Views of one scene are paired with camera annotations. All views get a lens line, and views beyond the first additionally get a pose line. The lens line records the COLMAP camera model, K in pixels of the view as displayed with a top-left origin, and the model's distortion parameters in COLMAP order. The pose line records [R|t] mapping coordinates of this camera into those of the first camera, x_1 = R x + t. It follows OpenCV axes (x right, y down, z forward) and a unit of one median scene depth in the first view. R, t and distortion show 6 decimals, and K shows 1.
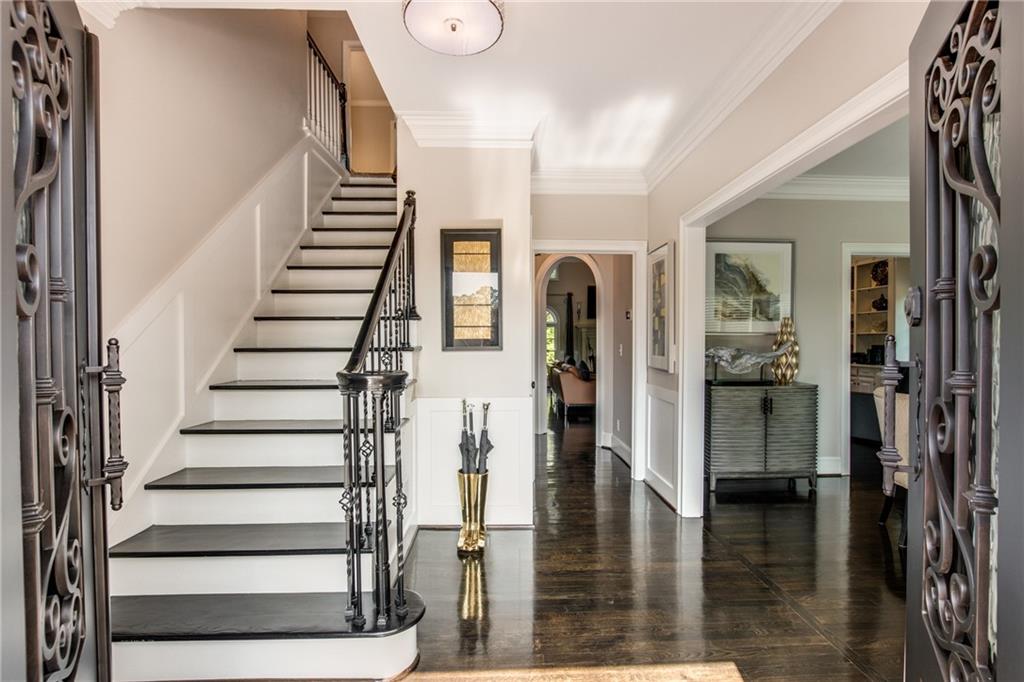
lens RADIAL K [[466.1, 0, 512.0], [0, 466.1, 341.0], [0, 0, 1]] dist [0.000645, 0.000057]
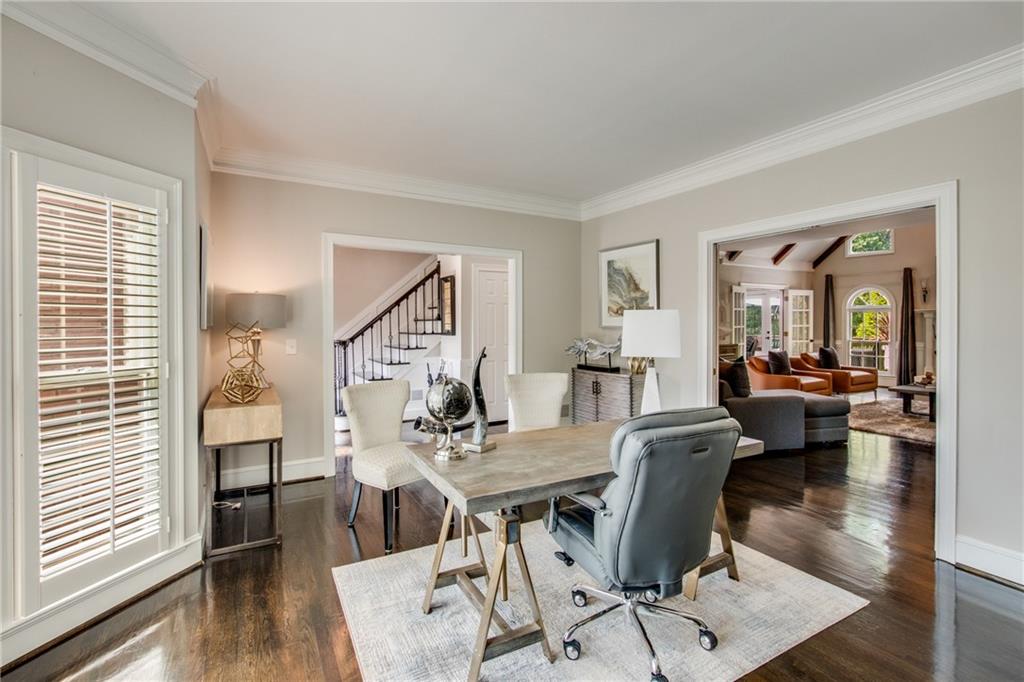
lens RADIAL K [[466.1, 0, 512.0], [0, 466.1, 341.0], [0, 0, 1]] dist [0.000645, 0.000057]
pose [[0.455767, 0.041378, -0.889137, 1.401636], [-0.009920, 0.999093, 0.041410, -0.026276], [0.890044, -0.010053, 0.455764, 0.221497]]
